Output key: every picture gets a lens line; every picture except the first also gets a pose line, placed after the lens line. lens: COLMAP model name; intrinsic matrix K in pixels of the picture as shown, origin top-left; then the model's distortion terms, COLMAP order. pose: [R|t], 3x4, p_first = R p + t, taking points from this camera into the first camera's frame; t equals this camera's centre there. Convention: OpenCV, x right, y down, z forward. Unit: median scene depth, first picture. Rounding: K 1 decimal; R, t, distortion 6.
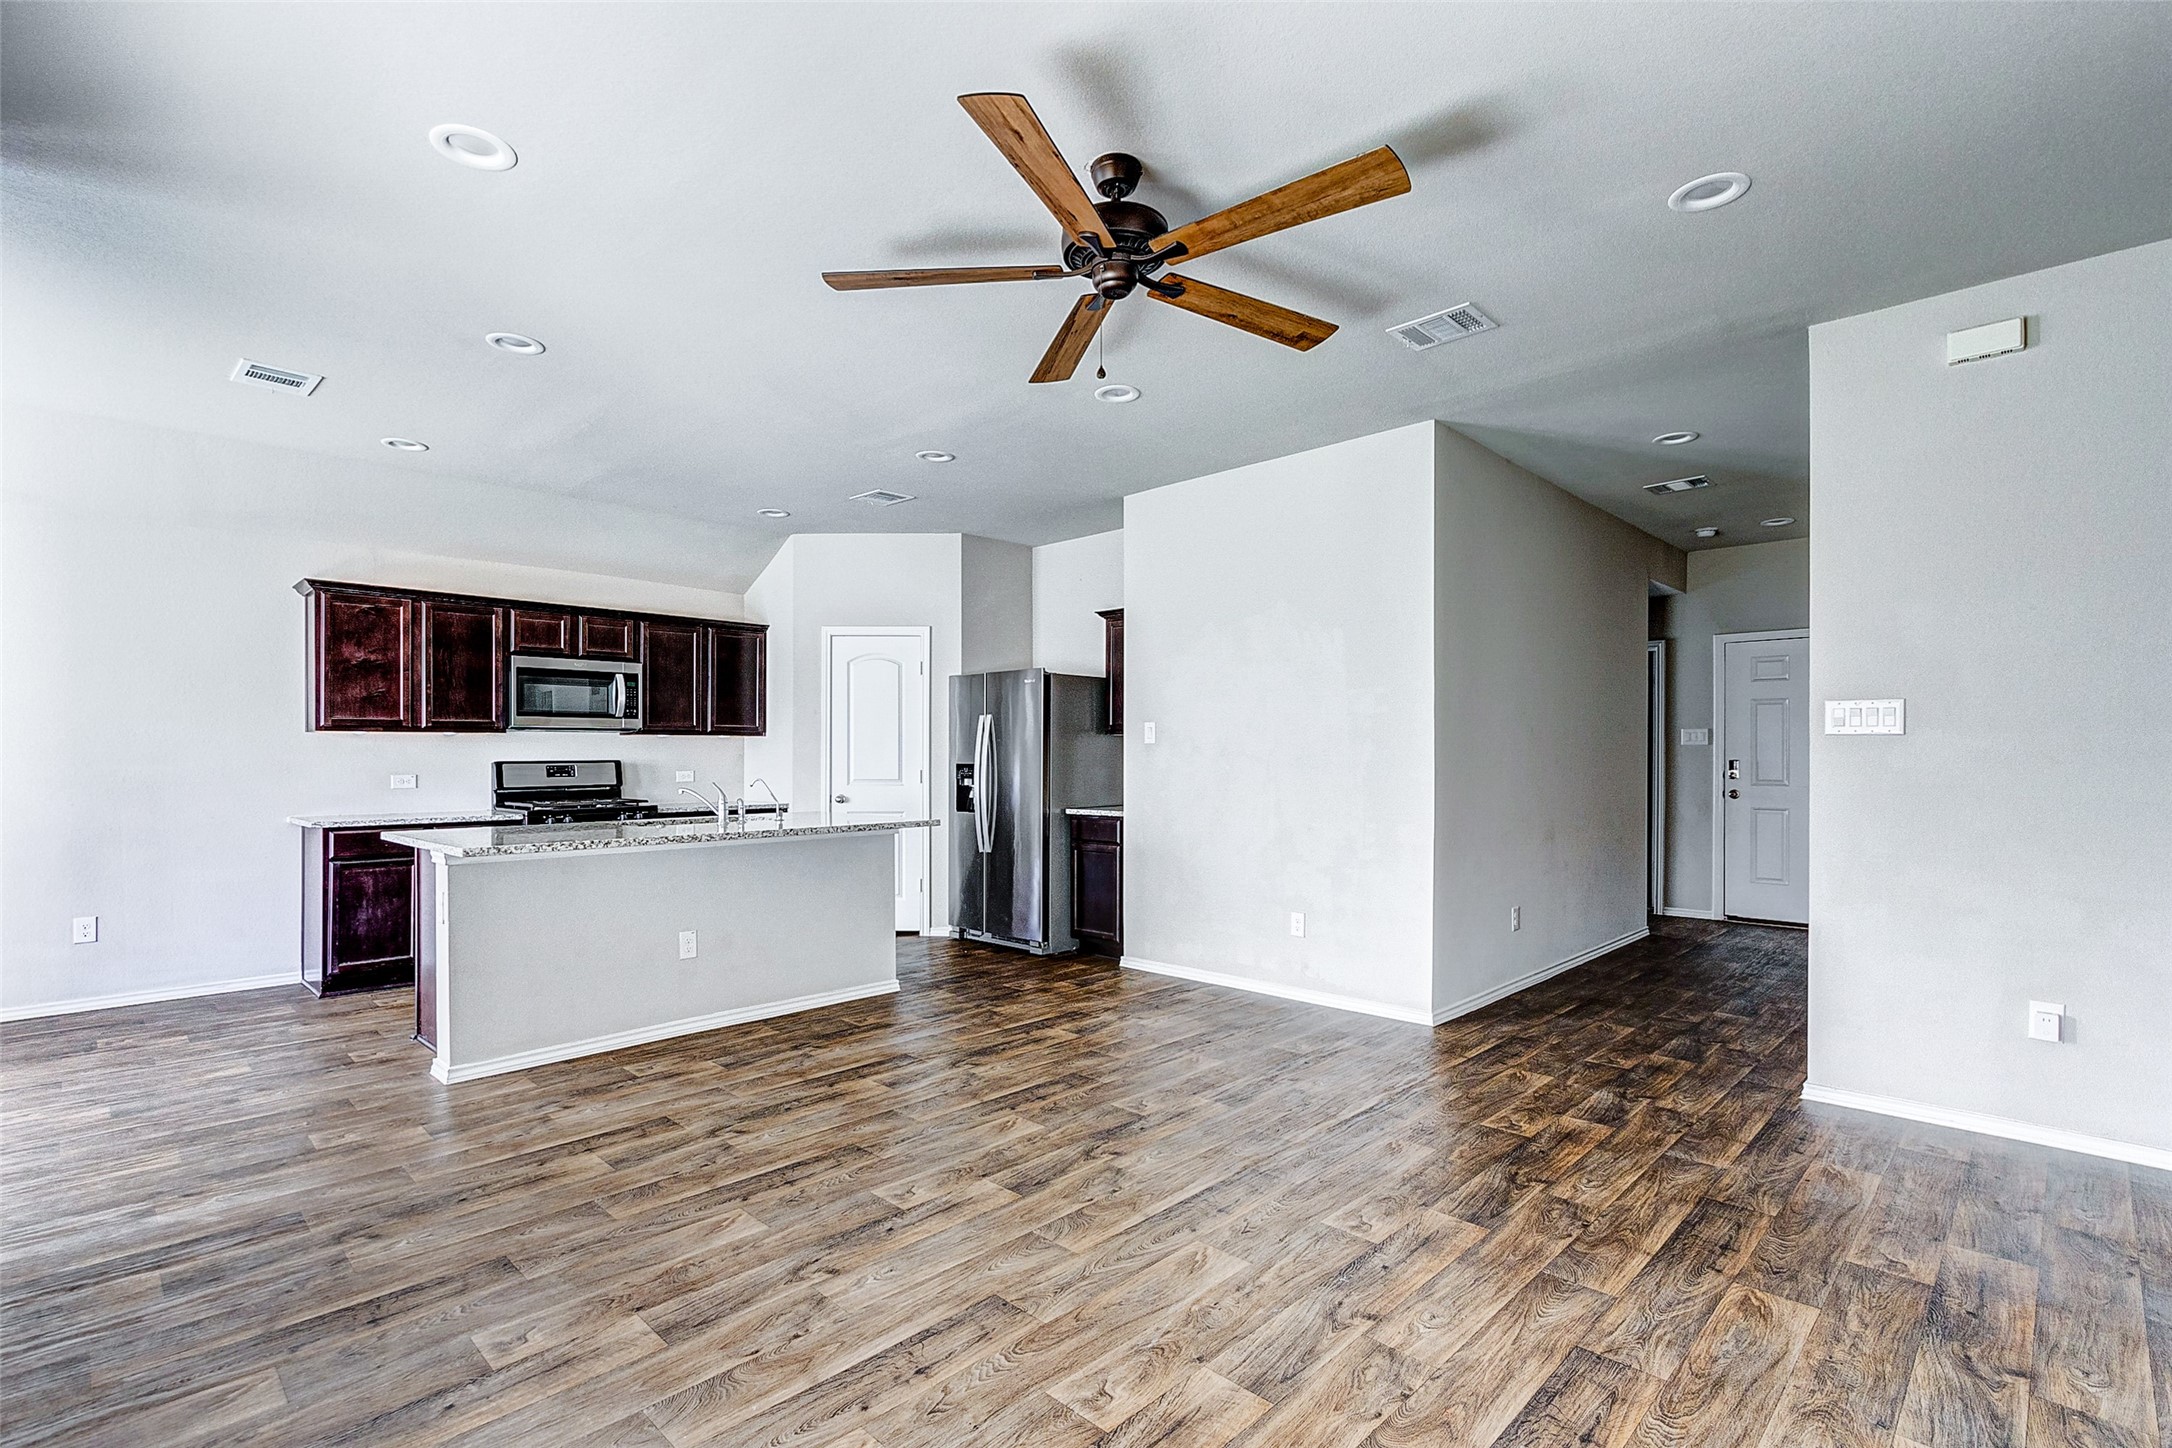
lens RADIAL K [[1000.3, 0, 1075.6], [0, 1000.3, 738.6], [0, 0, 1]] dist [0.000494, 0.000692]
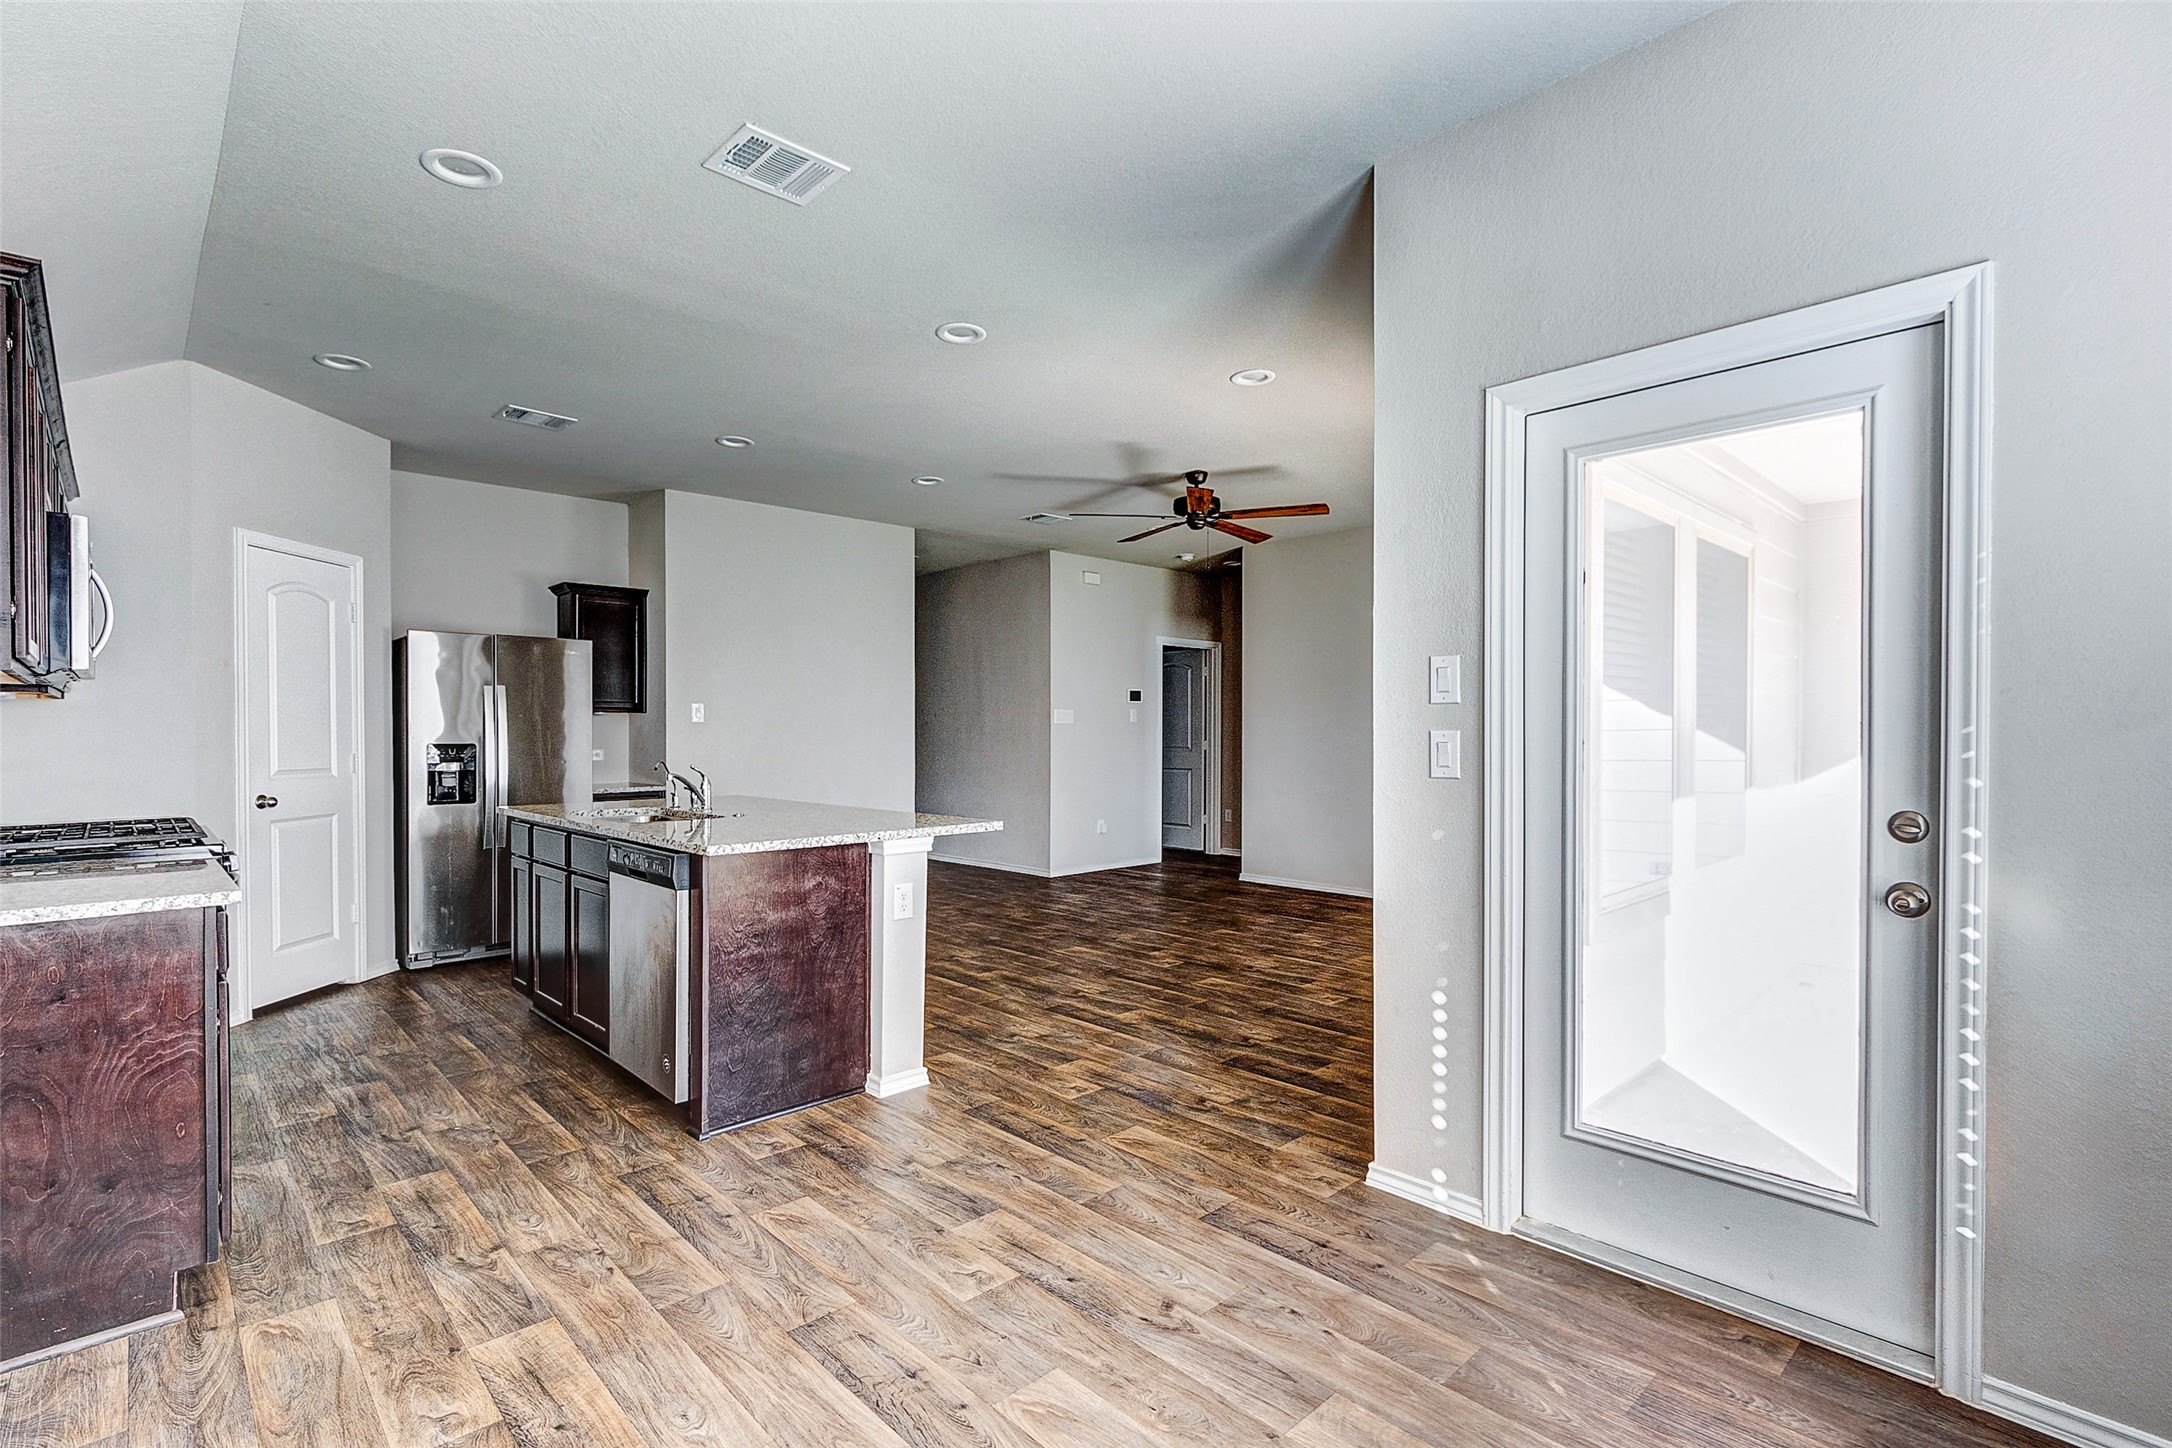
lens RADIAL K [[1000.3, 0, 1036.3], [0, 1000.3, 739.5], [0, 0, 1]] dist [0.000494, 0.000692]
pose [[0.078455, -0.008294, 0.996883, -0.893101], [-0.011617, 0.999890, 0.009233, 0.007900], [-0.996850, -0.012305, 0.078350, 0.658070]]
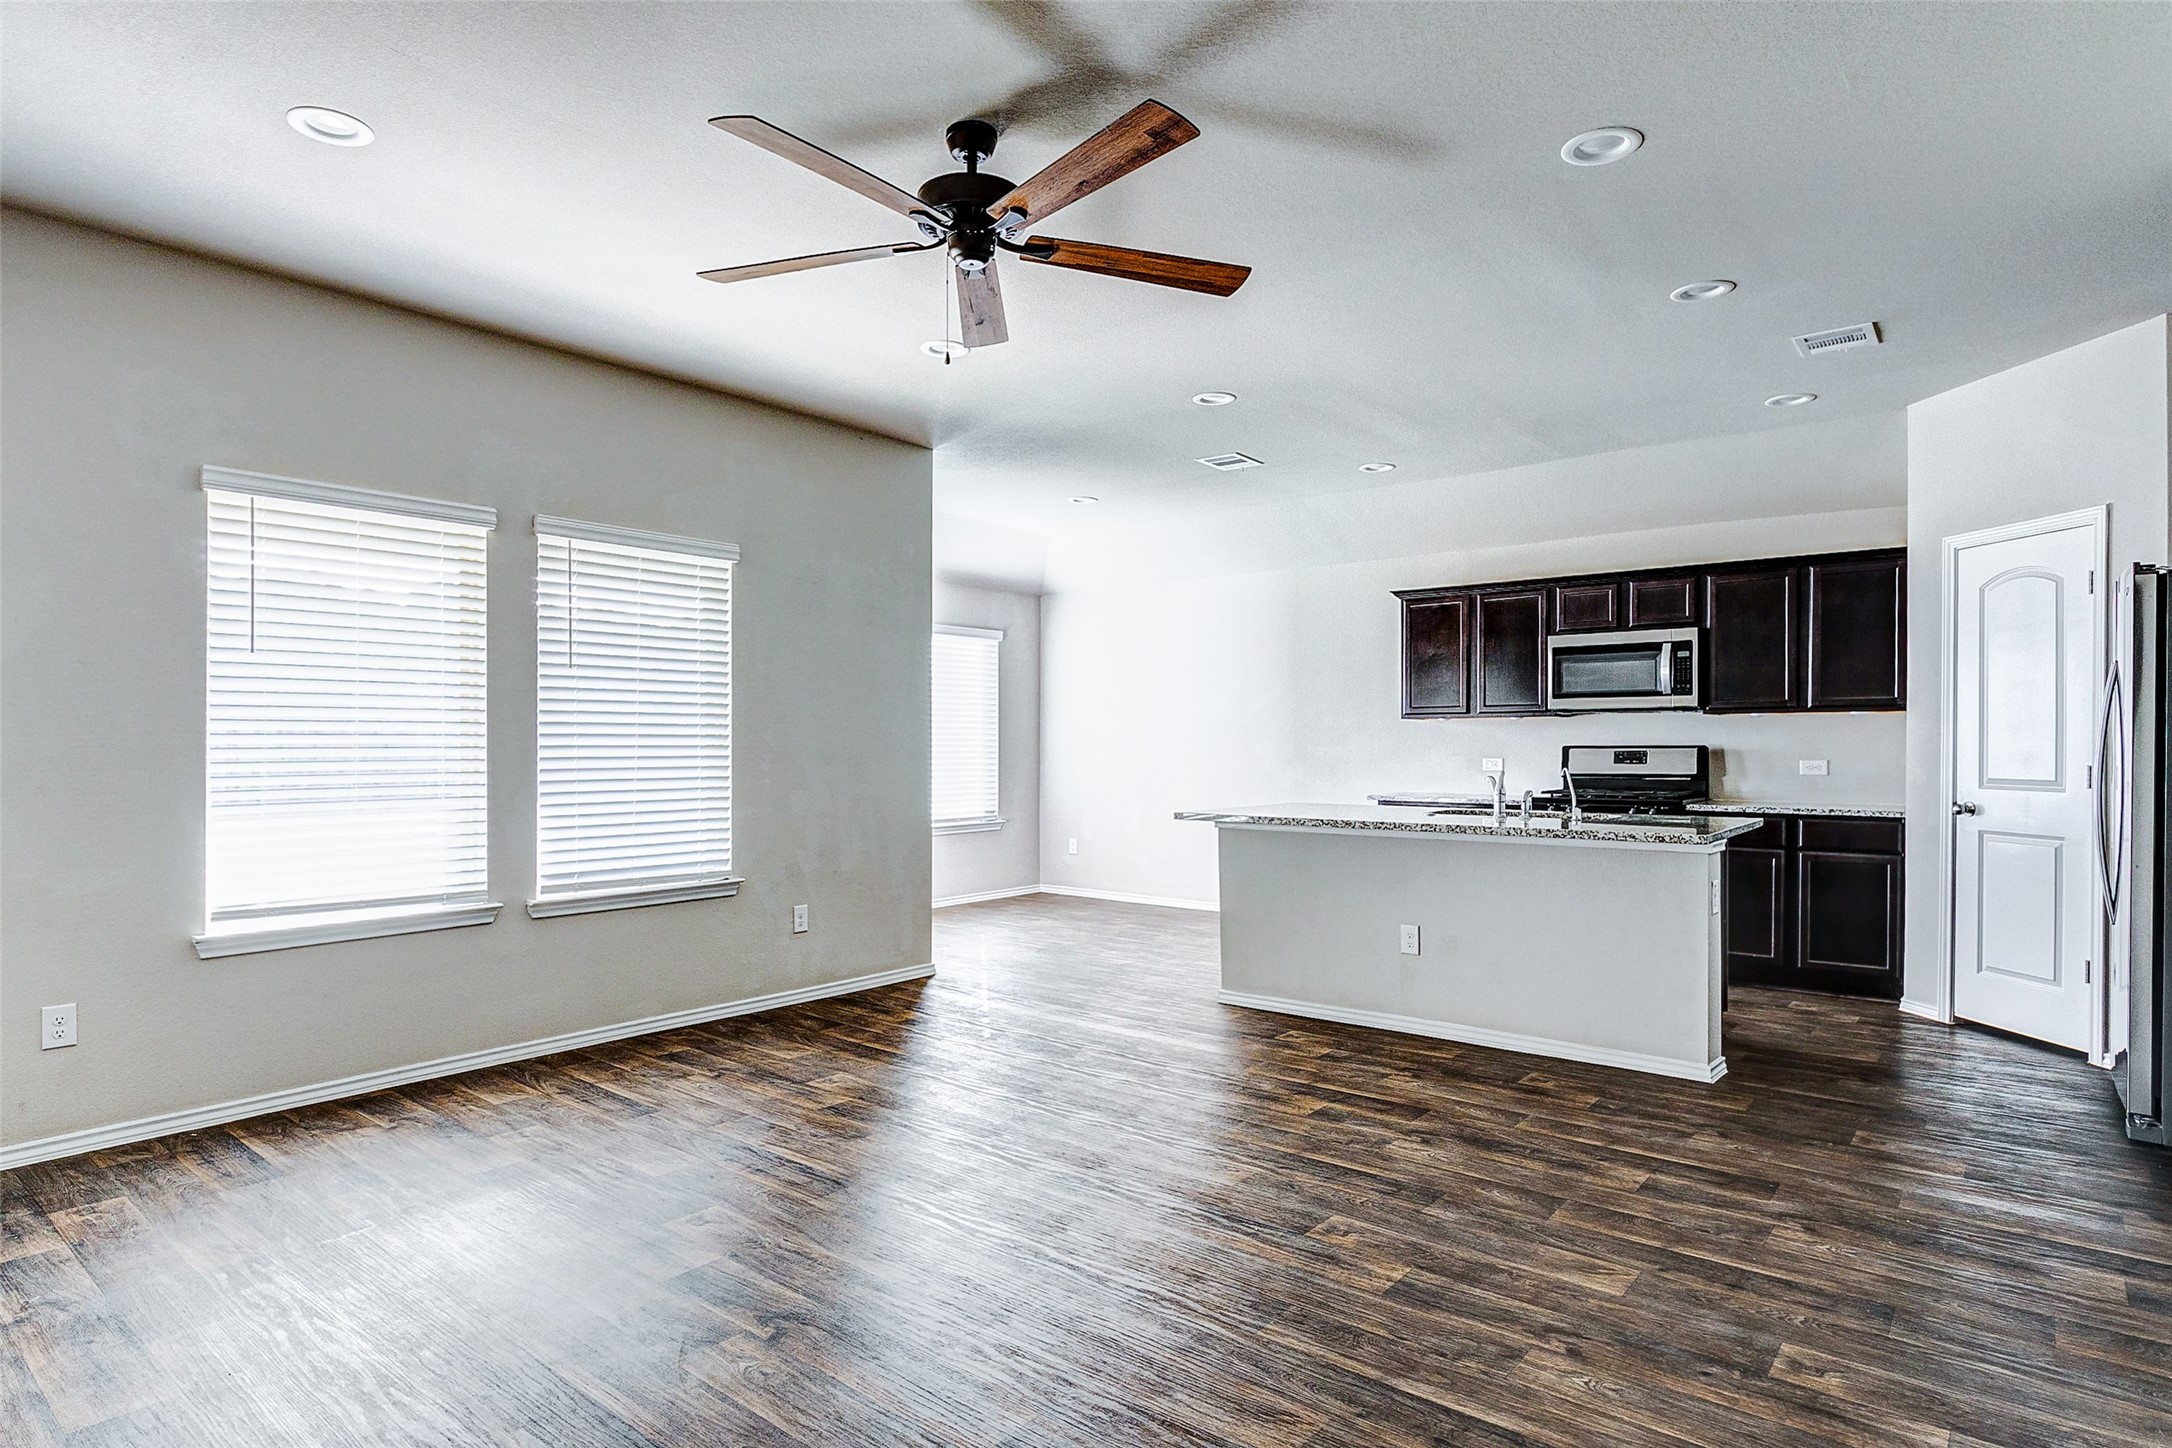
lens RADIAL K [[1187.5, 0, 1079.6], [0, 1187.5, 723.2], [0, 0, 1]] dist [0.005922, -0.007658]
pose [[0.081121, -0.014649, -0.996597, 0.545842], [0.018228, 0.999747, -0.013212, 0.008117], [0.996538, -0.017094, 0.081367, 0.458871]]
